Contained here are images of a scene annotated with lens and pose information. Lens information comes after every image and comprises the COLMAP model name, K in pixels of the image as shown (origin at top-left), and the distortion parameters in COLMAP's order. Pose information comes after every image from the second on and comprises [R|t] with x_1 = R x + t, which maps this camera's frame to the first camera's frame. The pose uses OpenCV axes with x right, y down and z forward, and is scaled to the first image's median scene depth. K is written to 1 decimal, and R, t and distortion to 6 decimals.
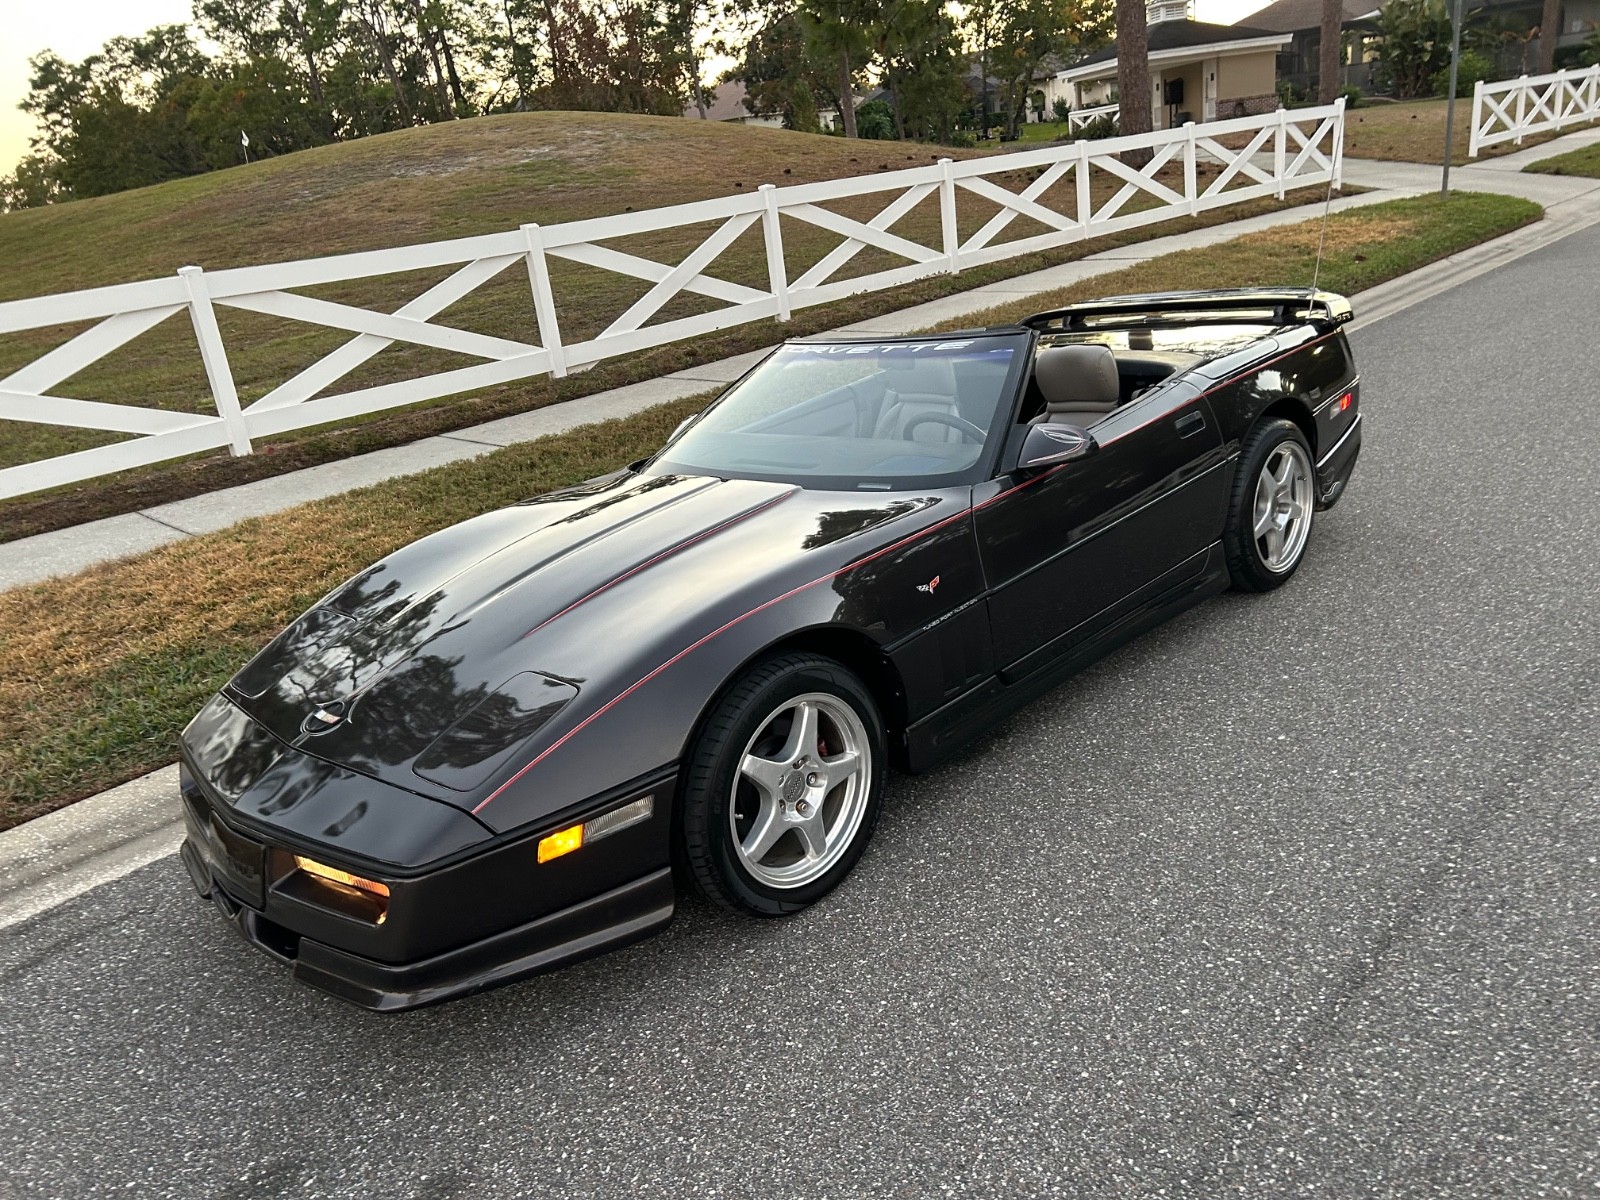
lens RADIAL K [[1210.2, 0, 796.1], [0, 1210.2, 592.6], [0, 0, 1]] dist [0.042696, -0.041675]
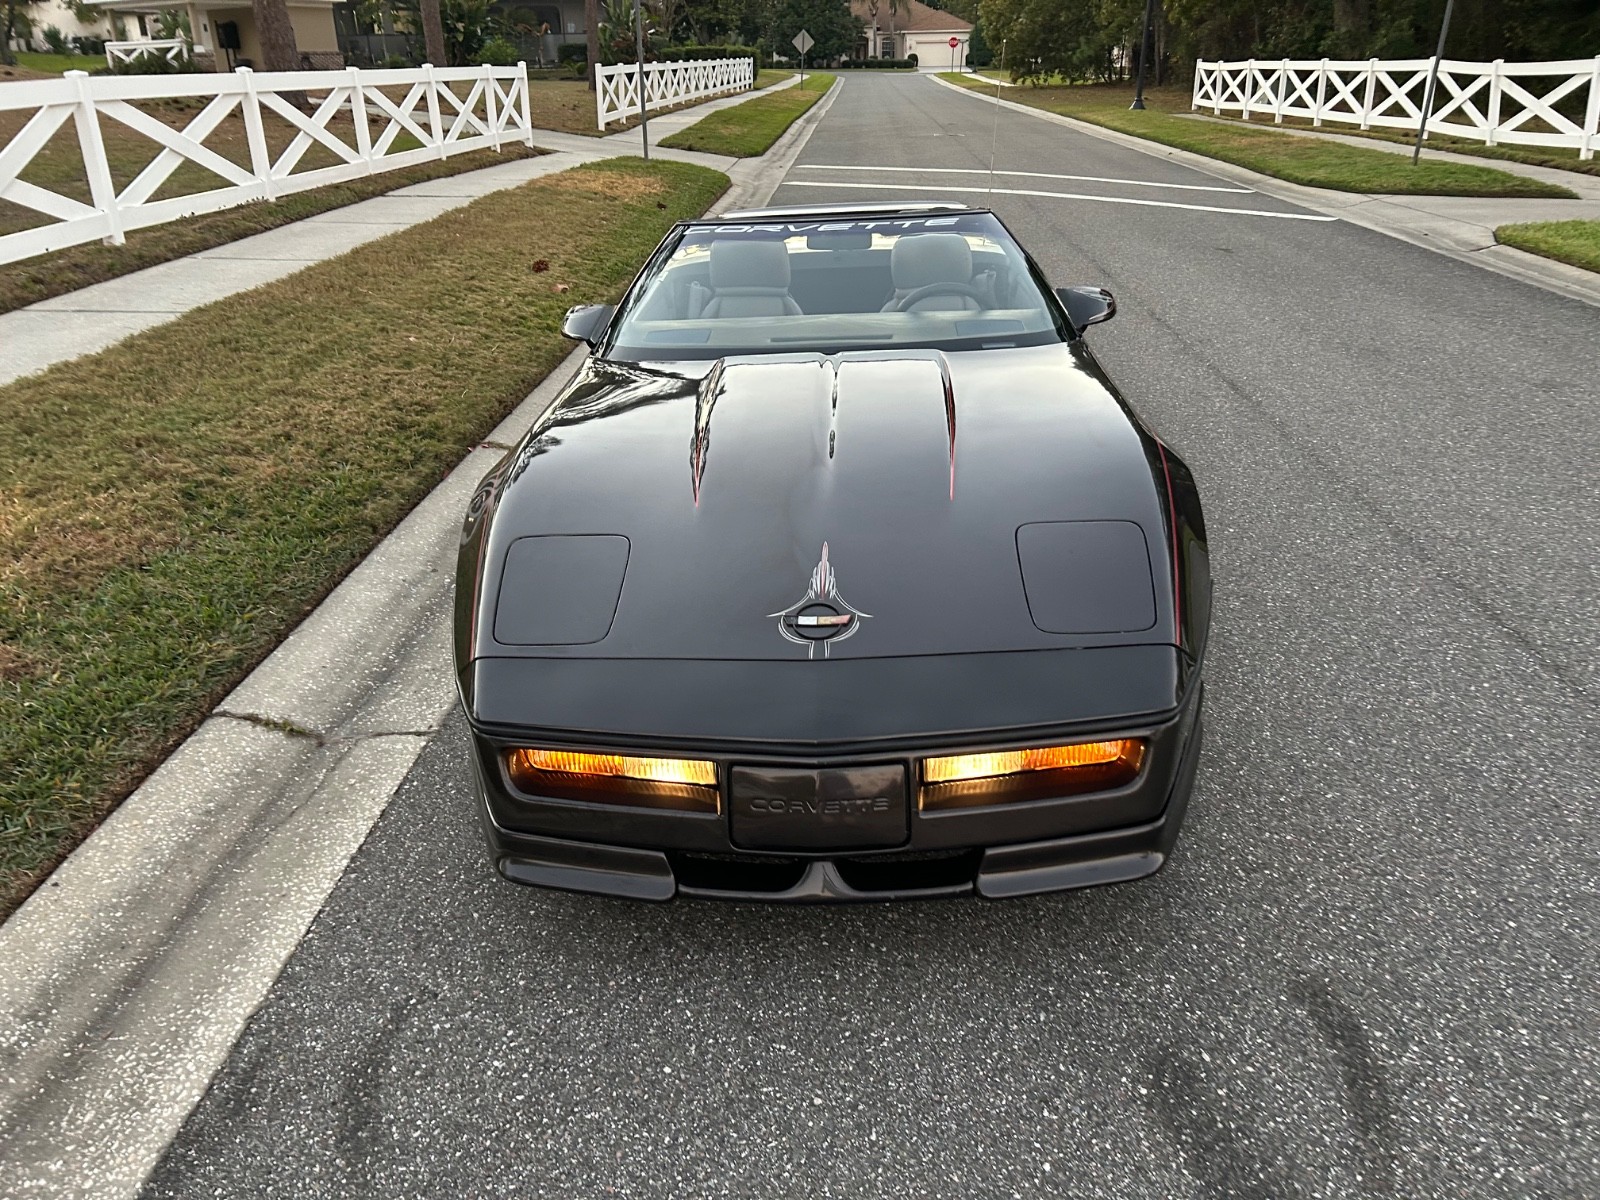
lens RADIAL K [[1210.2, 0, 796.1], [0, 1210.2, 592.6], [0, 0, 1]] dist [0.042696, -0.041675]
pose [[0.733467, -0.163481, 0.659772, -0.177315], [0.148269, 0.985753, 0.079423, 0.003148], [-0.663357, 0.039570, 0.747256, 0.077478]]
